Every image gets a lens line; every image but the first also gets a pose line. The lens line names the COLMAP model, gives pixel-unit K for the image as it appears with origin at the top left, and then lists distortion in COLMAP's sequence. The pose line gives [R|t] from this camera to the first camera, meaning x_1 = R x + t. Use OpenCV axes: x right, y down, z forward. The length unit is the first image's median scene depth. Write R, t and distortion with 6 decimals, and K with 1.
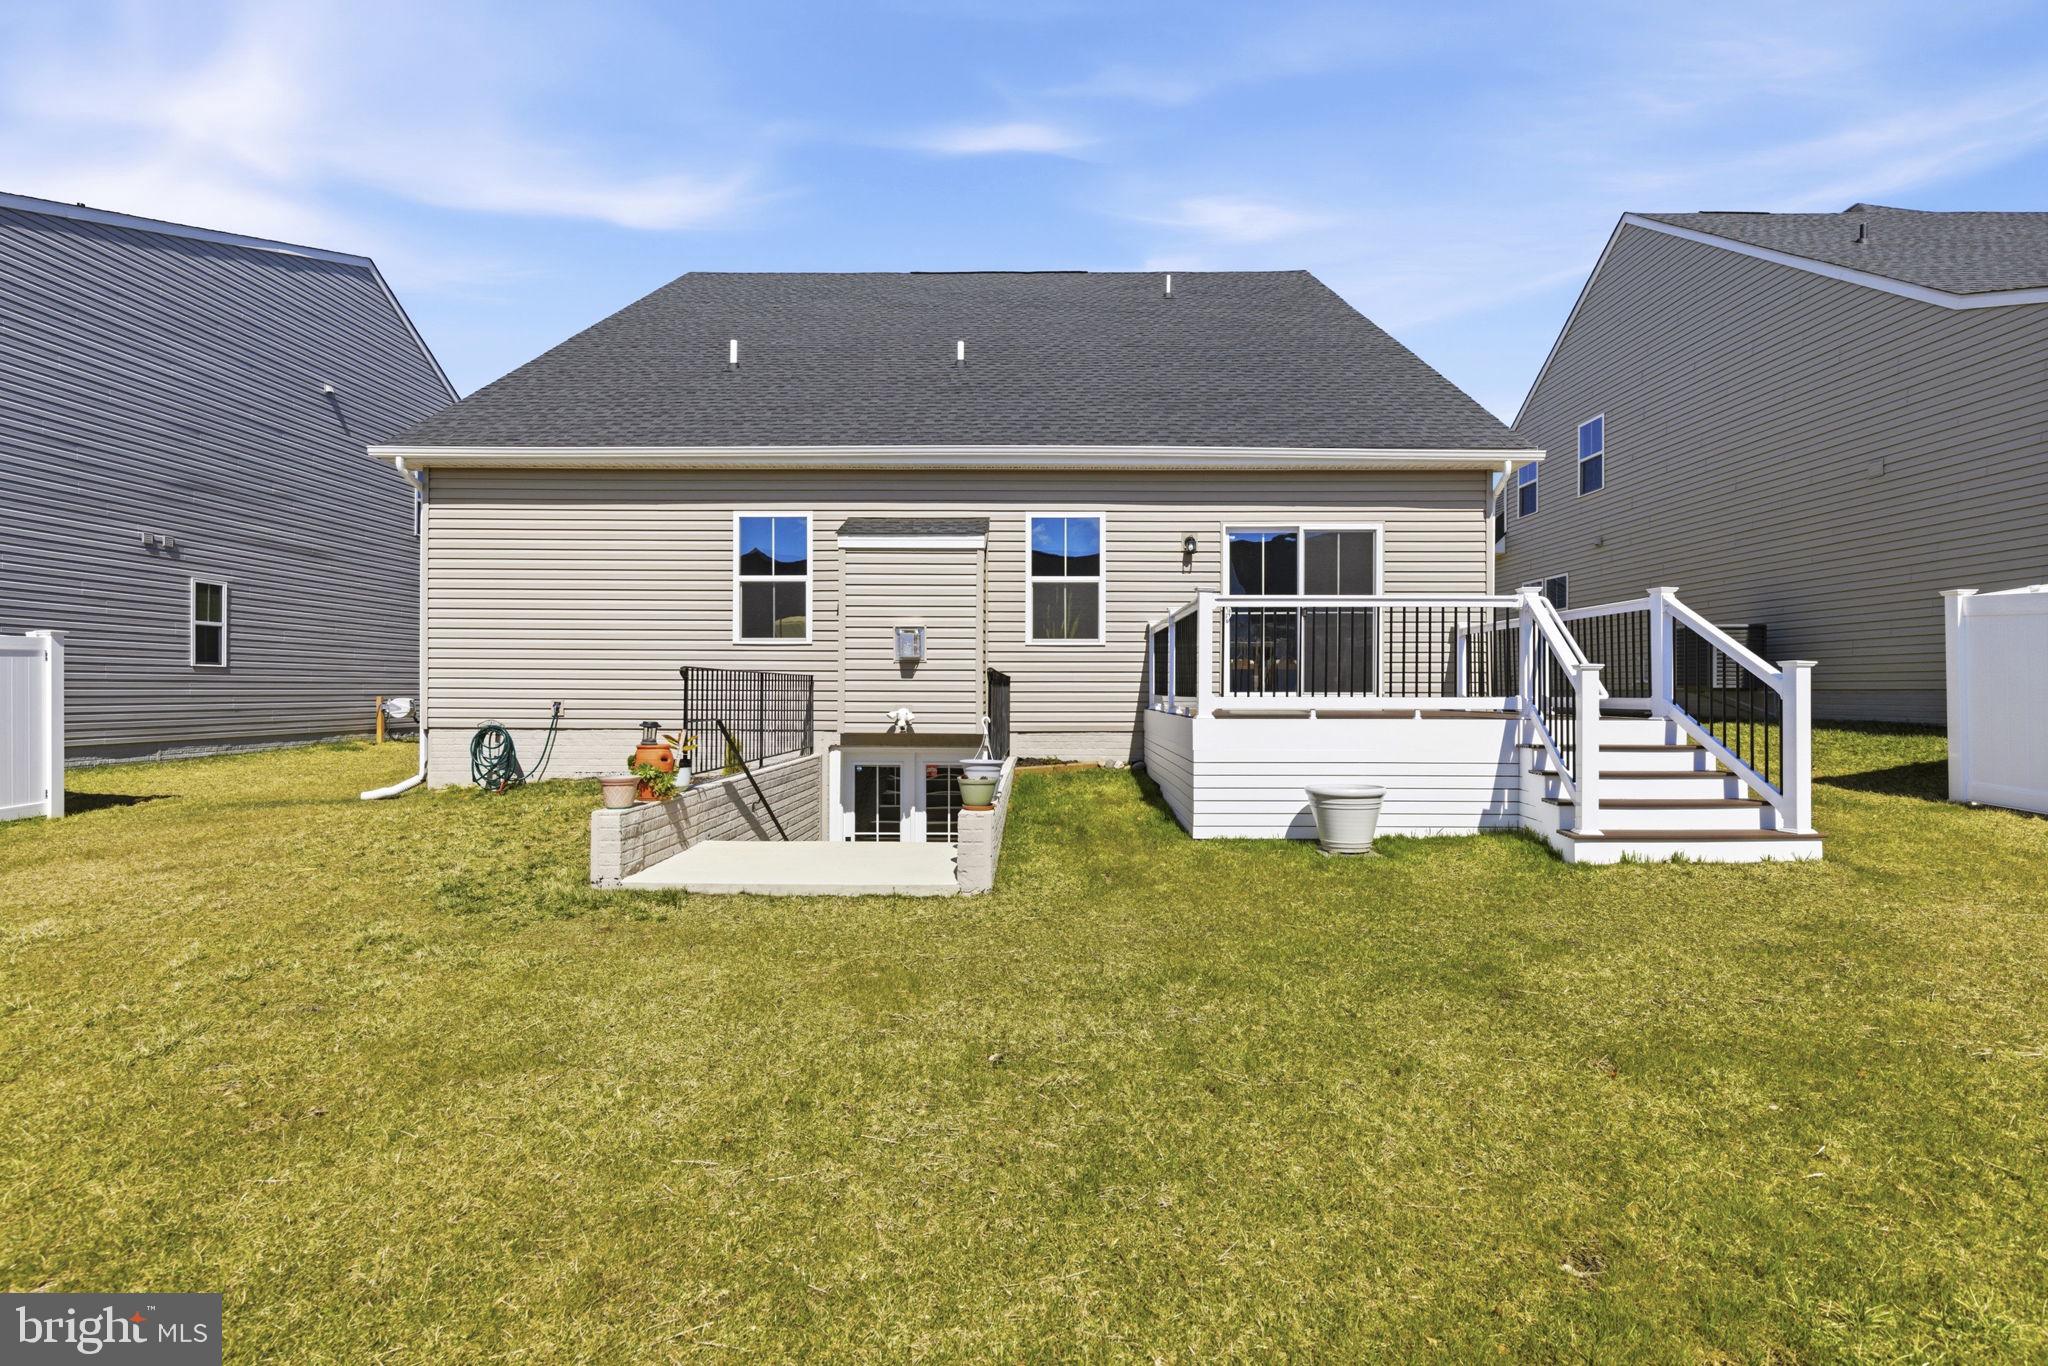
lens RADIAL K [[938.8, 0, 1037.1], [0, 938.8, 693.0], [0, 0, 1]] dist [0.002324, 0.000414]
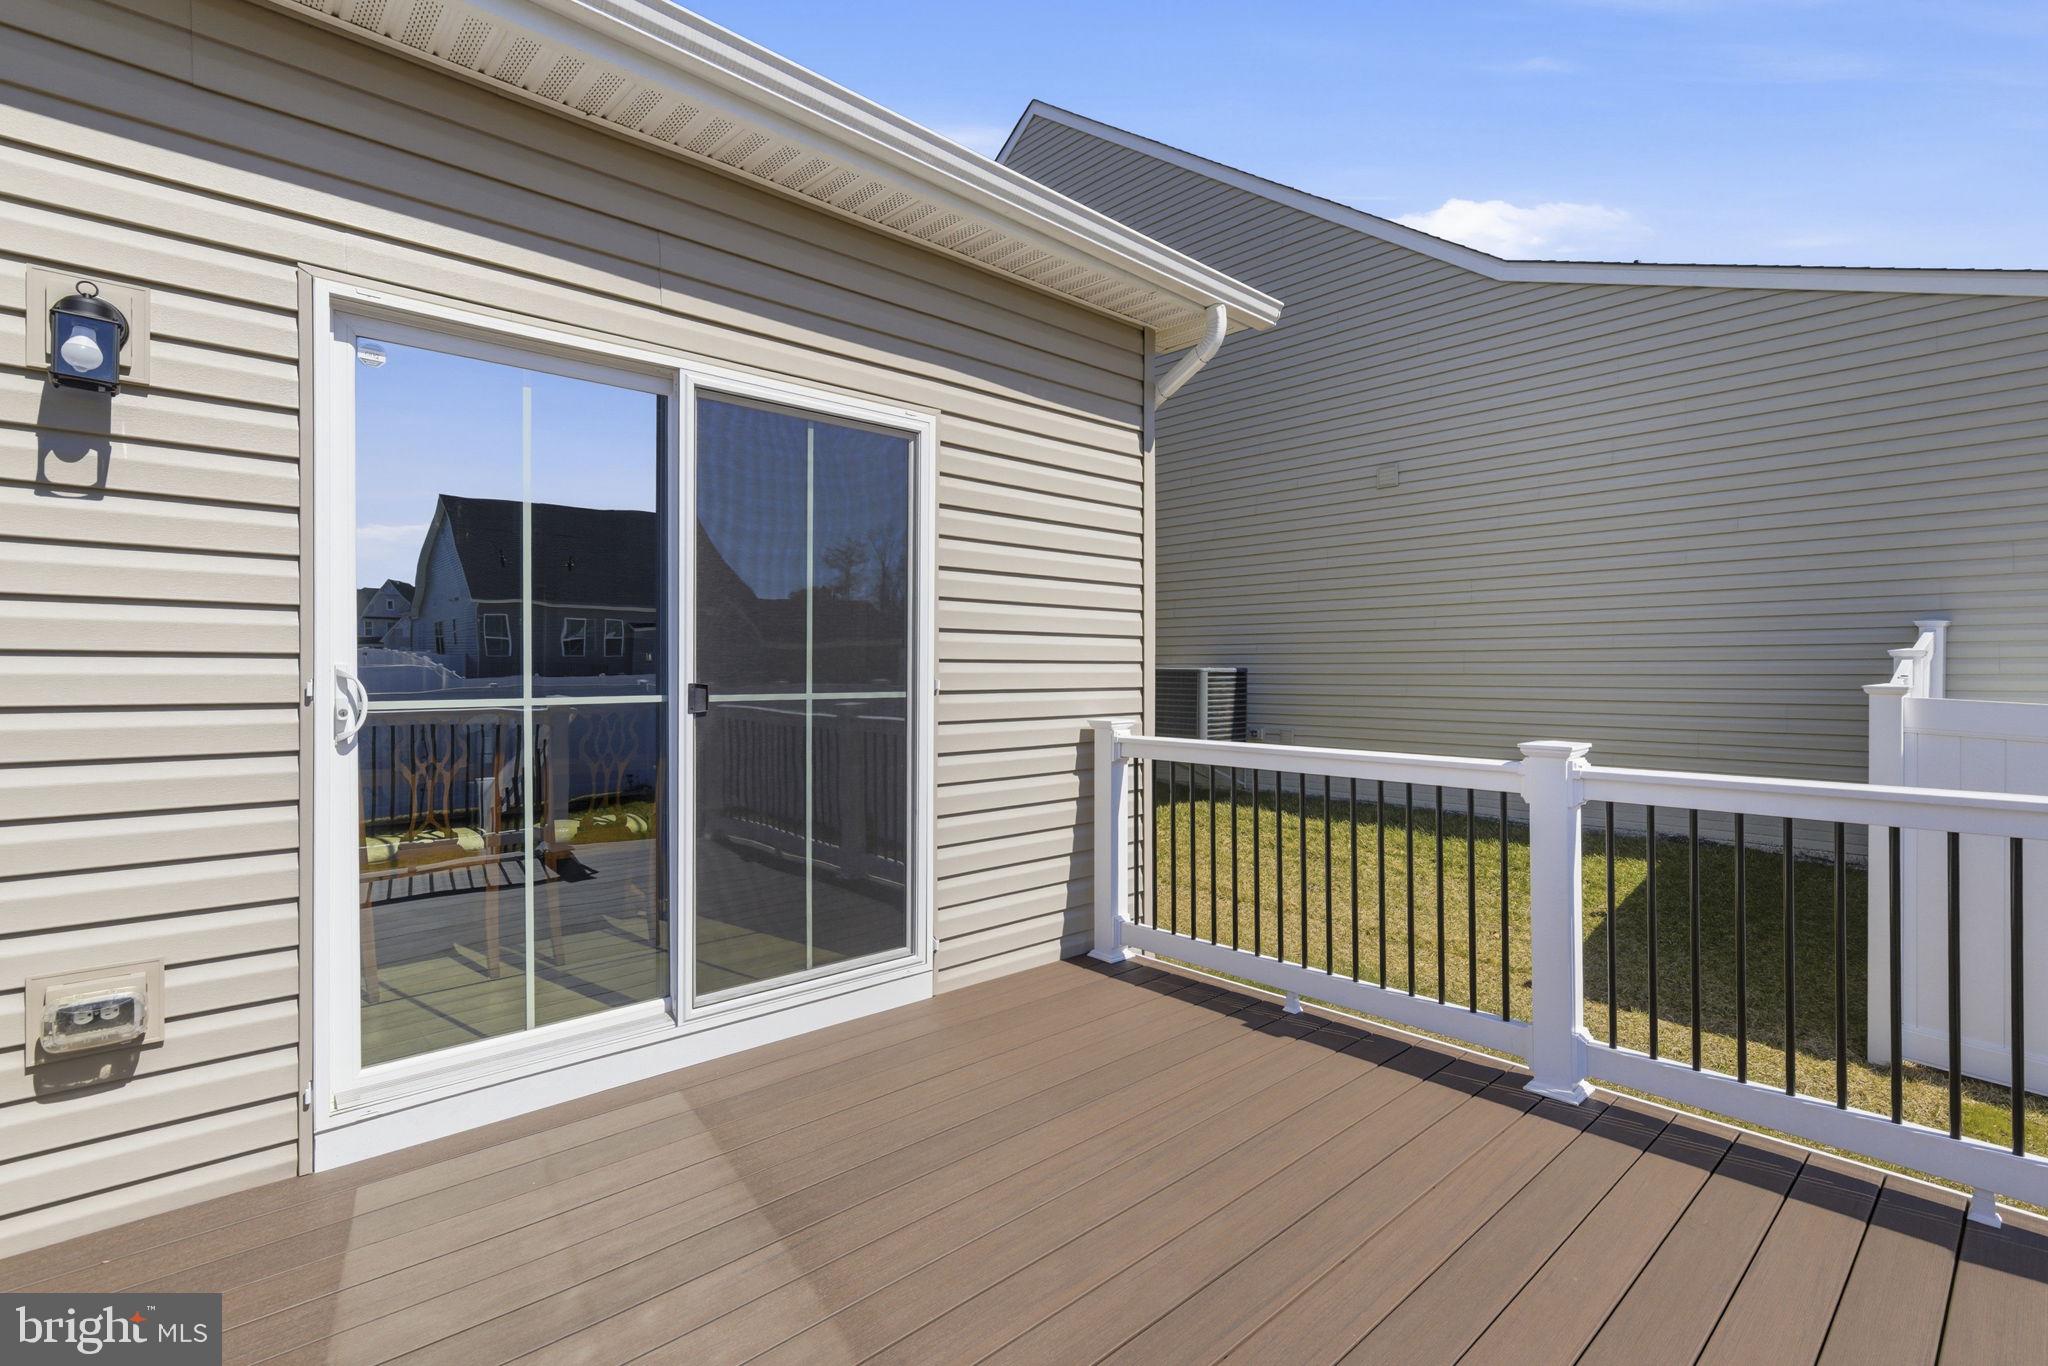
lens RADIAL K [[938.8, 0, 1019.9], [0, 938.8, 677.4], [0, 0, 1]] dist [0.002324, 0.000414]
pose [[0.736268, -0.005835, 0.676665, 0.172771], [-0.004320, 0.999902, 0.013323, -0.095917], [-0.676677, -0.012733, 0.736170, 0.744990]]
